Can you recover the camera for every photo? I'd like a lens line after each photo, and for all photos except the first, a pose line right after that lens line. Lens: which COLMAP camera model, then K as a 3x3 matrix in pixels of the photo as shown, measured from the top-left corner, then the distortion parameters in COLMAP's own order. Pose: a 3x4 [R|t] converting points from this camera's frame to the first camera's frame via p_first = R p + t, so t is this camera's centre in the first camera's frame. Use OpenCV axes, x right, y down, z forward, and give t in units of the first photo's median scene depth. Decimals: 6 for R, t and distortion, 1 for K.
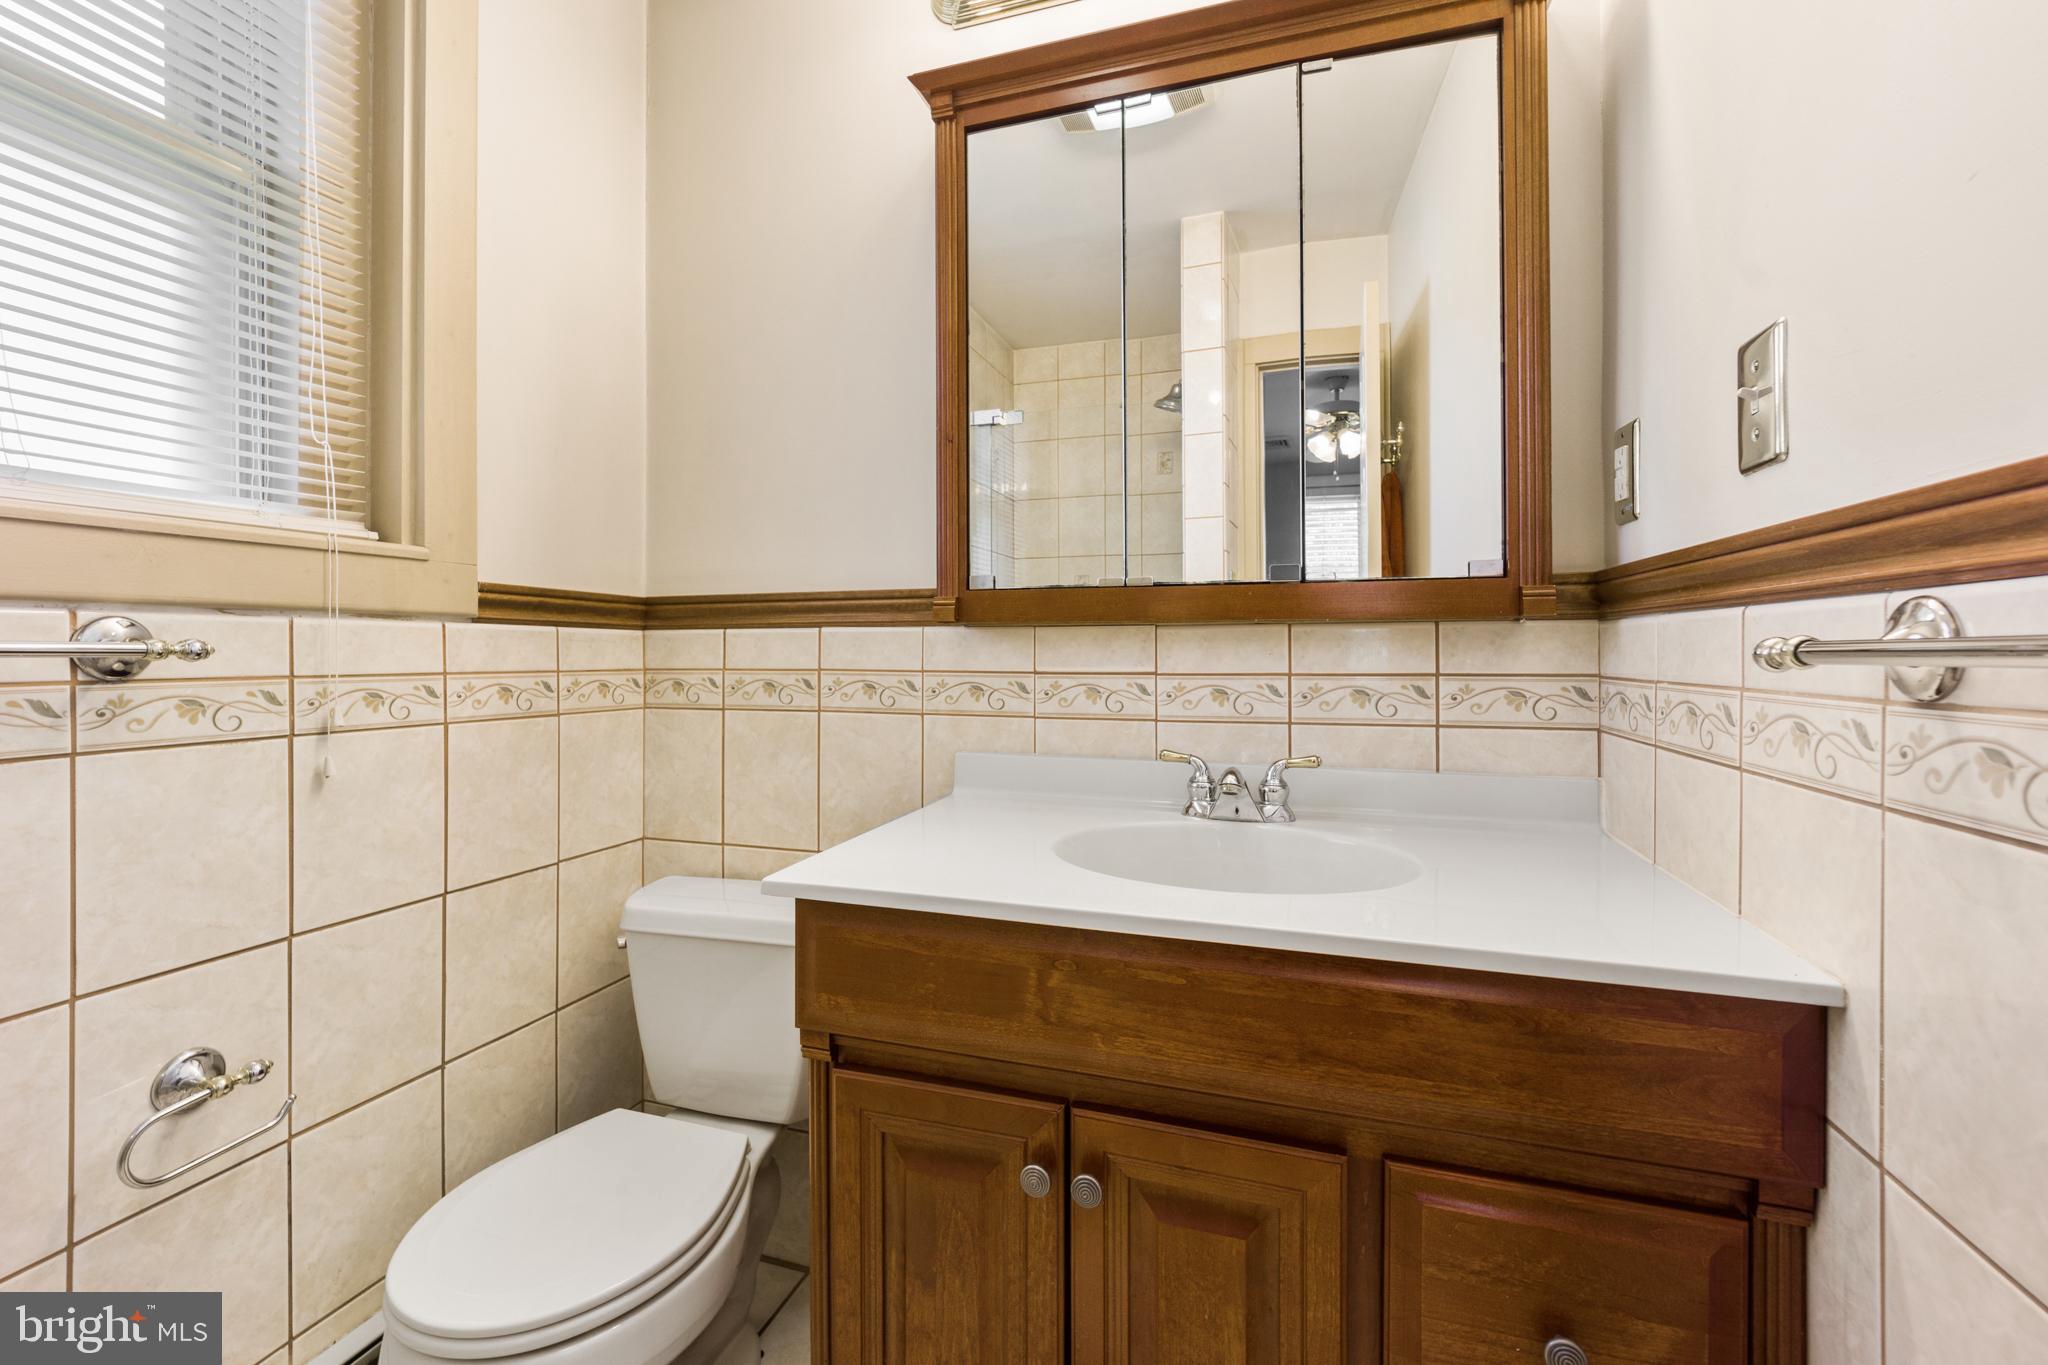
lens RADIAL K [[845.7, 0, 1024.0], [0, 845.7, 682.5], [0, 0, 1]] dist [-0.004235, 0.000337]
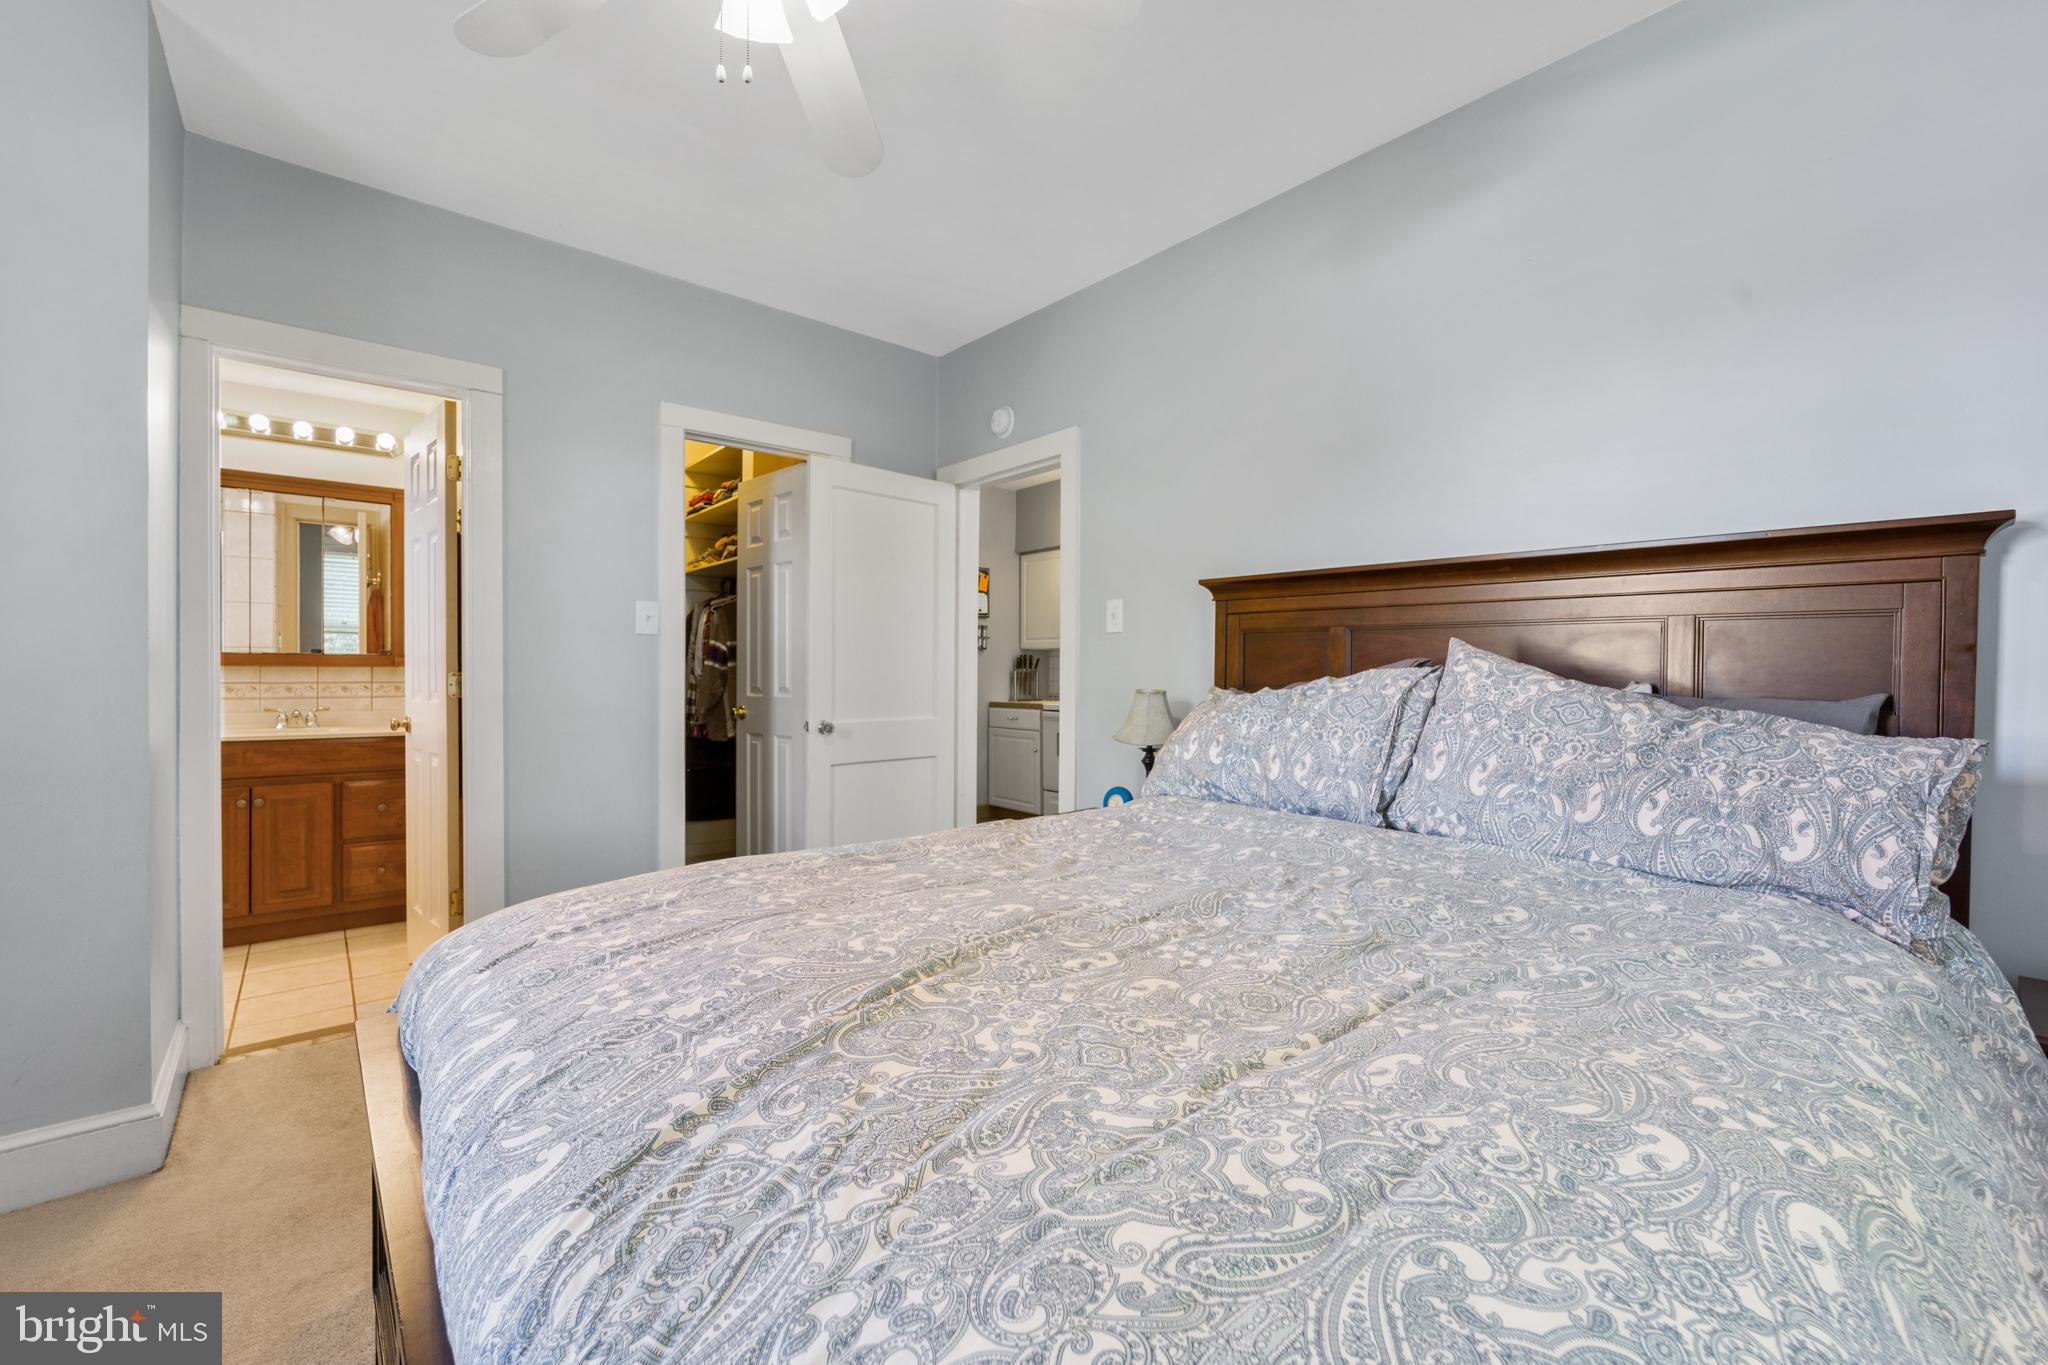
lens RADIAL K [[828.3, 0, 1024.0], [0, 828.3, 682.5], [0, 0, 1]] dist [-0.016411, 0.000172]
pose [[0.519742, 0.015812, 0.854177, -1.386808], [0.012723, 0.999575, -0.026245, 0.151880], [-0.854228, 0.024508, 0.519320, -4.263437]]
